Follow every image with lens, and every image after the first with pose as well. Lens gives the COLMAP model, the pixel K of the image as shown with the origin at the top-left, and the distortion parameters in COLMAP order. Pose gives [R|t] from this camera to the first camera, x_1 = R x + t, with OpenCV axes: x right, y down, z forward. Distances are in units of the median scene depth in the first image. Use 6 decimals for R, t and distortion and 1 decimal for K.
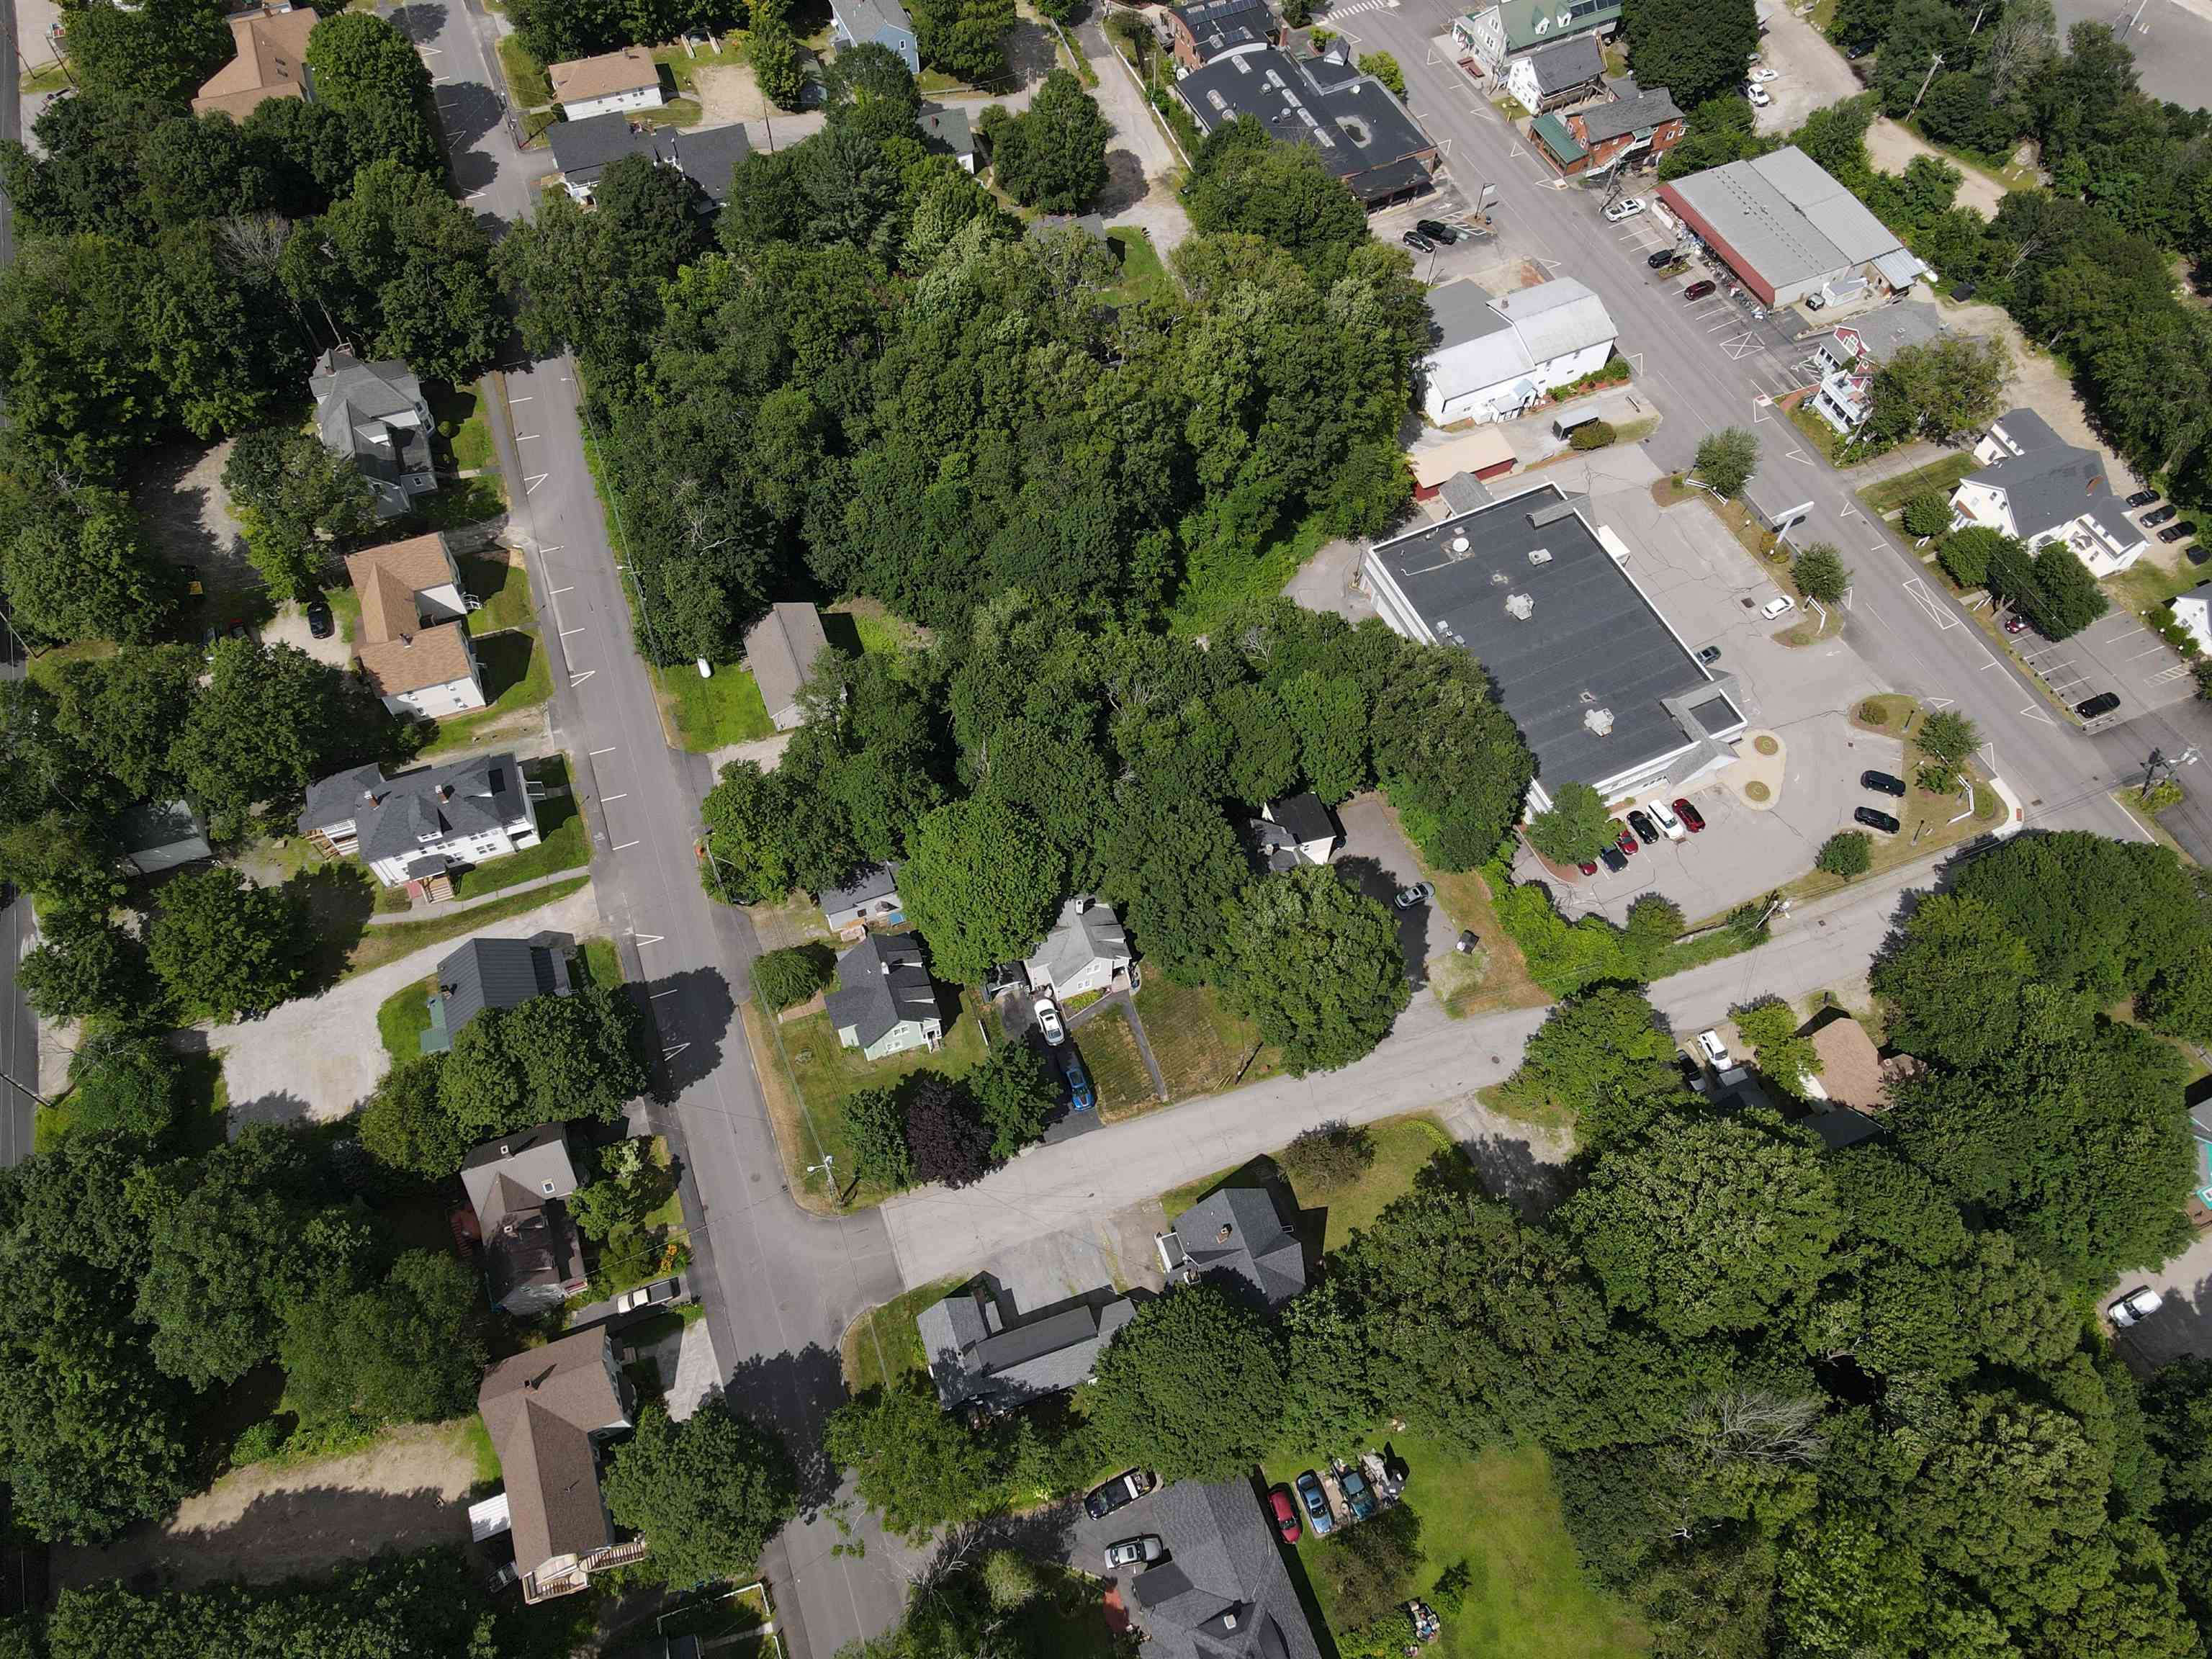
lens RADIAL K [[1507.3, 0, 1122.4], [0, 1507.3, 830.0], [0, 0, 1]] dist [-0.004339, 0.001371]
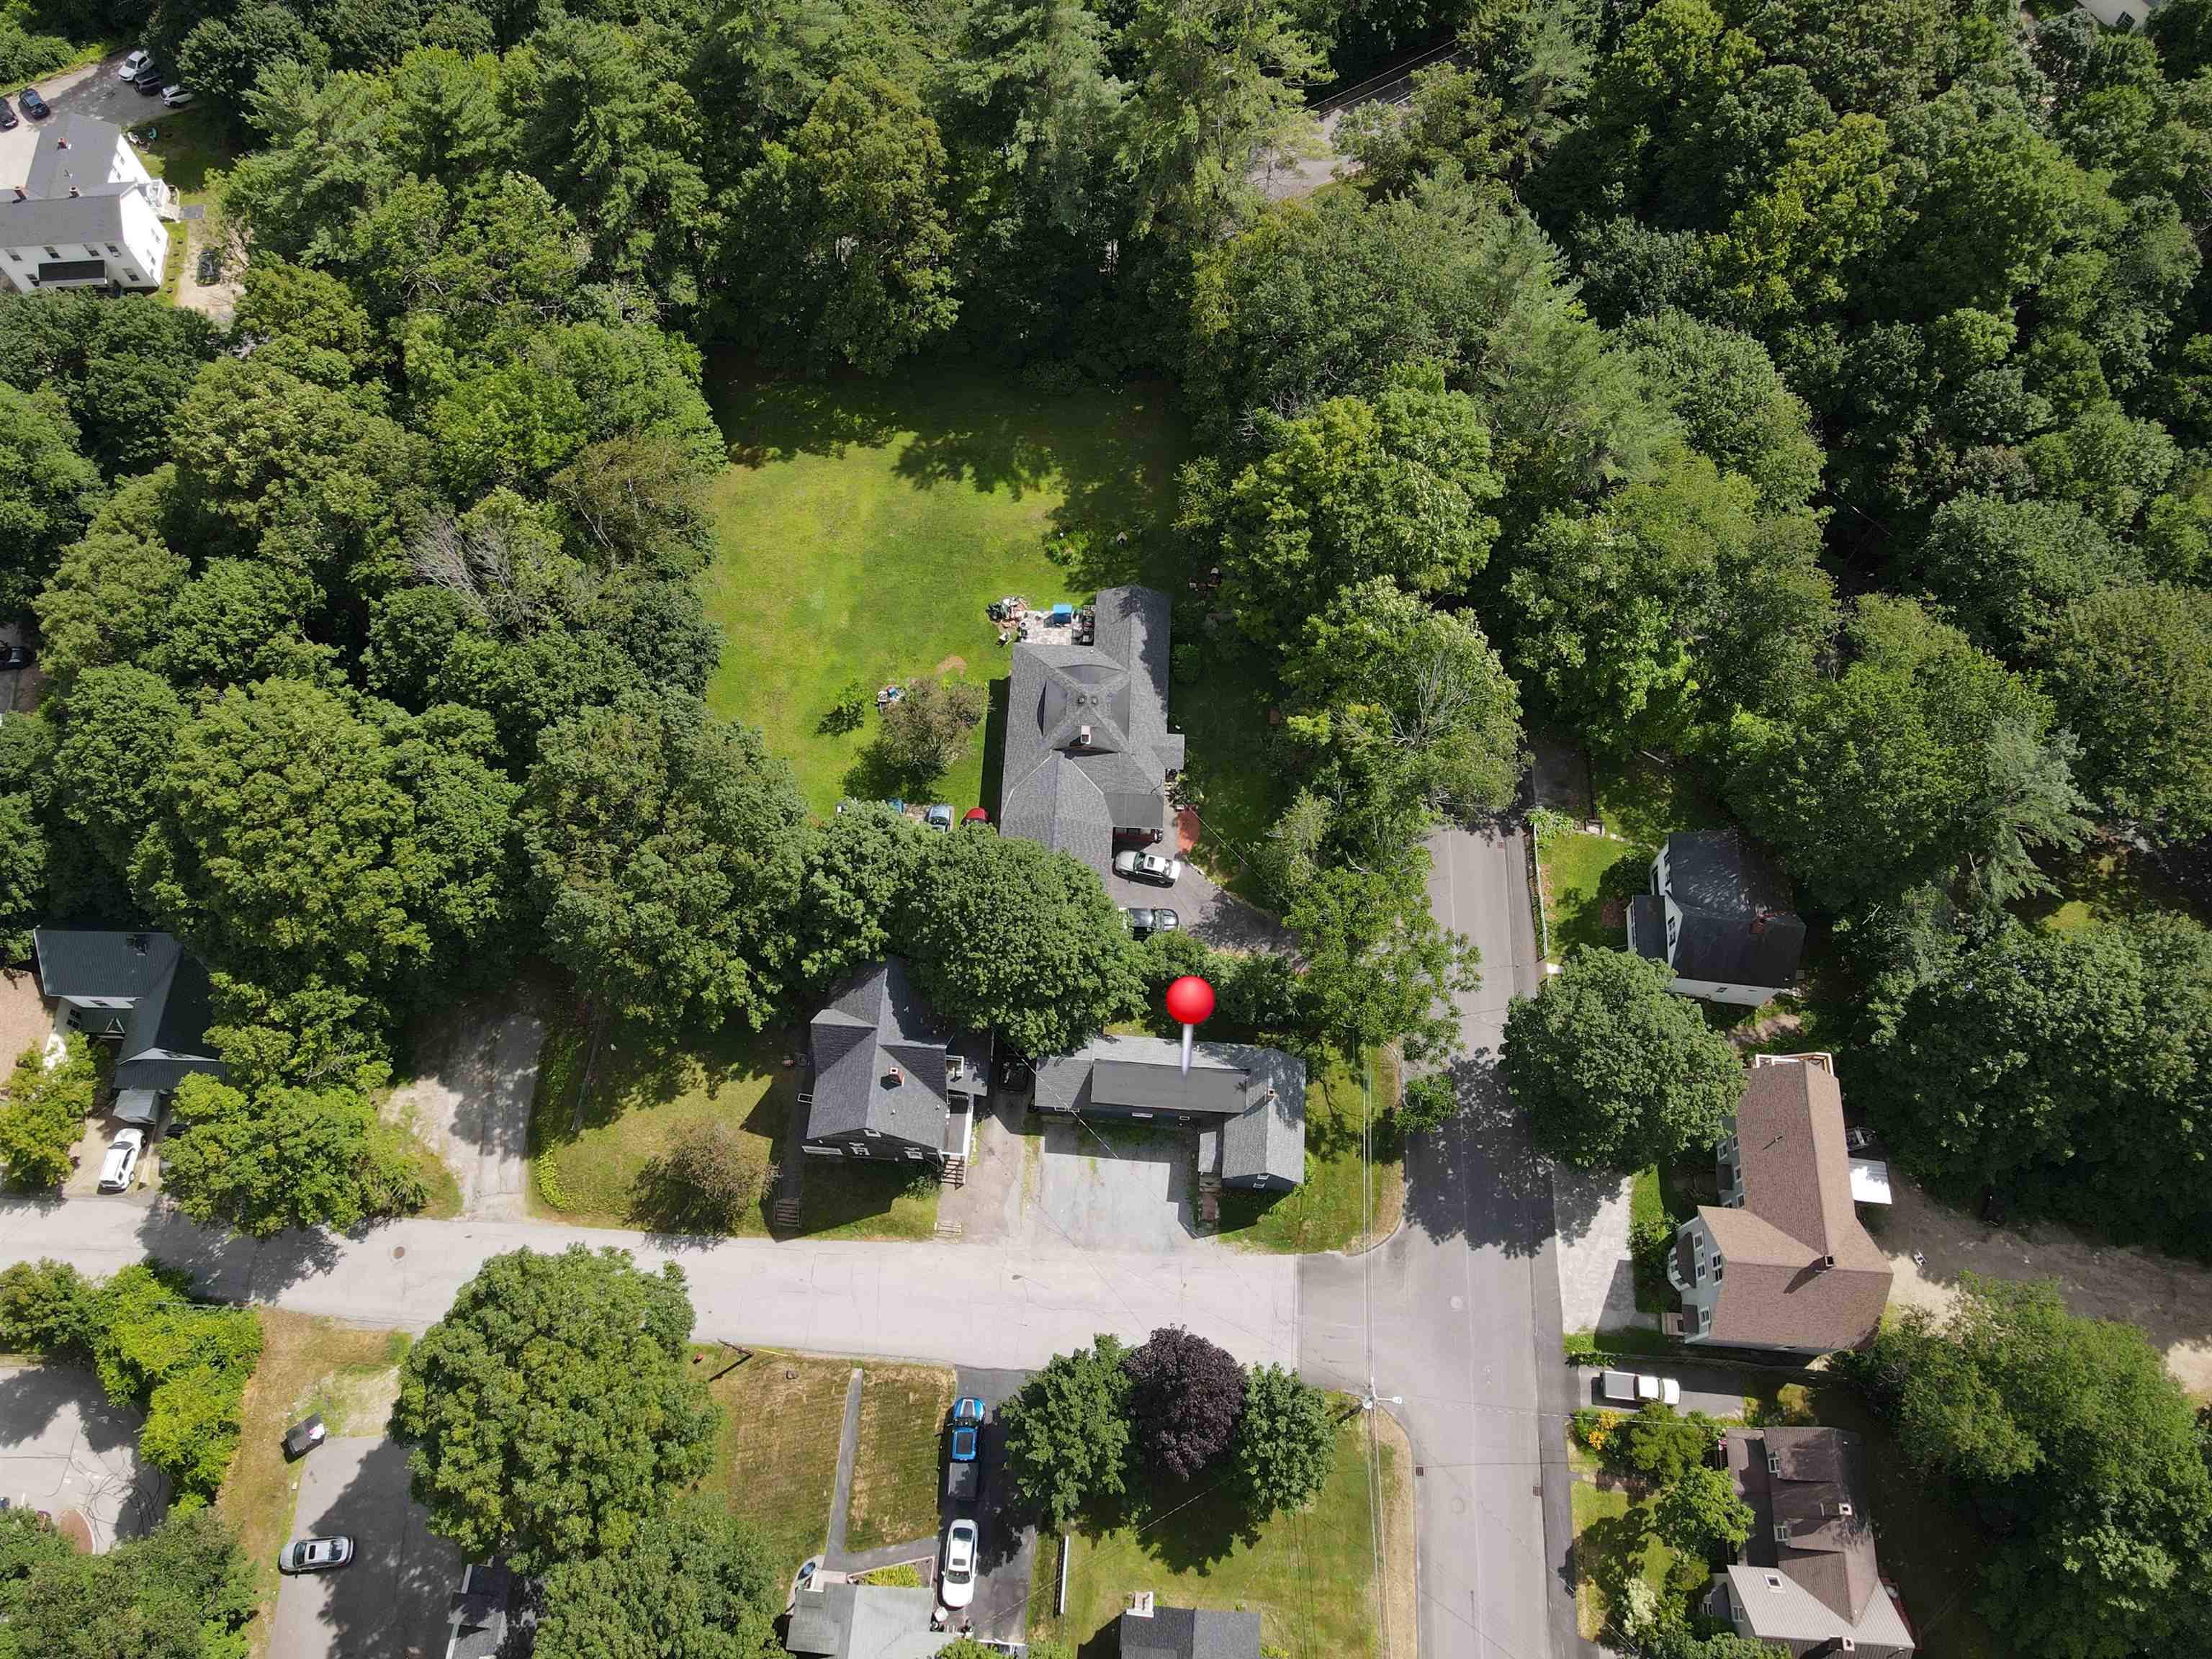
lens RADIAL K [[1507.3, 0, 1122.4], [0, 1507.3, 830.0], [0, 0, 1]] dist [-0.004339, 0.001371]
pose [[-0.910821, -0.384945, 0.149074, -0.092442], [0.344092, -0.508481, 0.789334, -0.201630], [-0.228049, 0.770237, 0.595591, 0.410189]]
